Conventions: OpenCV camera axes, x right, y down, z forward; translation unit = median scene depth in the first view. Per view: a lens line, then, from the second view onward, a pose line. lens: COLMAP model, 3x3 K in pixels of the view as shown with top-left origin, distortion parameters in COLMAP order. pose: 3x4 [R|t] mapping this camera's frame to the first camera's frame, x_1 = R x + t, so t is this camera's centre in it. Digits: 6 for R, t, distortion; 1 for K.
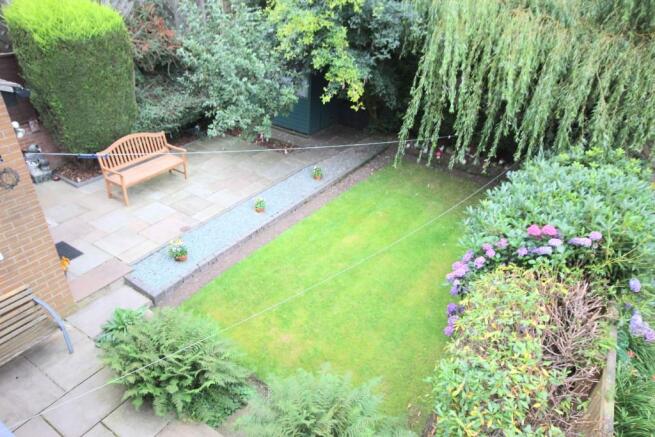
lens RADIAL K [[431.4, 0, 327.5], [0, 431.4, 218.5], [0, 0, 1]] dist [0.030663, 0.001155]
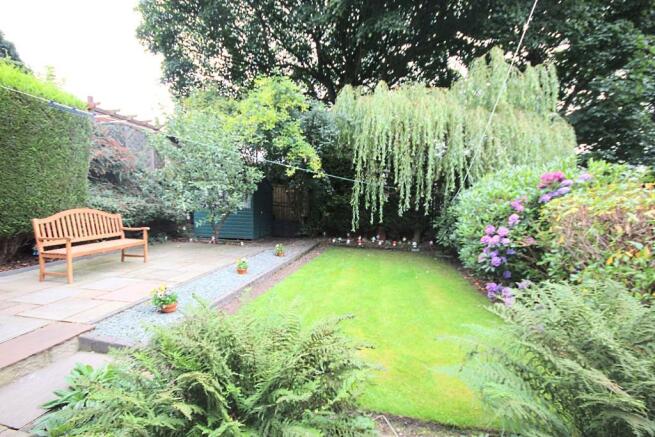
lens RADIAL K [[304.1, 0, 331.1], [0, 304.1, 216.8], [0, 0, 1]] dist [0.000282, -0.000661]
pose [[0.920872, -0.068653, 0.383774, -0.232622], [0.237855, 0.878880, -0.413515, 0.200783], [-0.308902, 0.472077, 0.825665, 0.356180]]
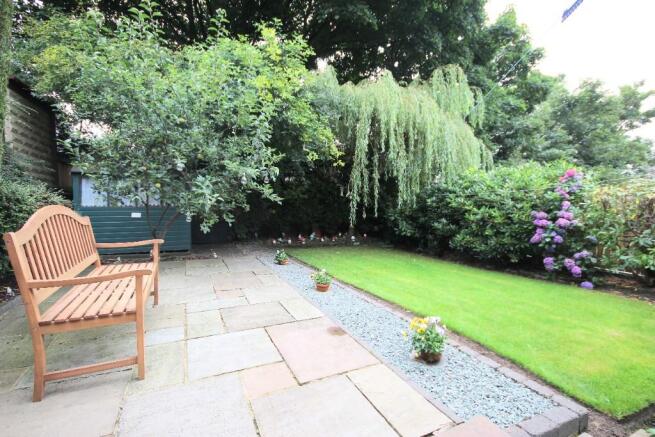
lens RADIAL K [[304.1, 0, 331.1], [0, 304.1, 216.8], [0, 0, 1]] dist [0.000282, -0.000661]
pose [[0.511023, -0.102551, 0.853428, -0.576019], [0.470049, 0.864594, -0.177568, -0.030878], [-0.719659, 0.491894, 0.490032, 0.734608]]
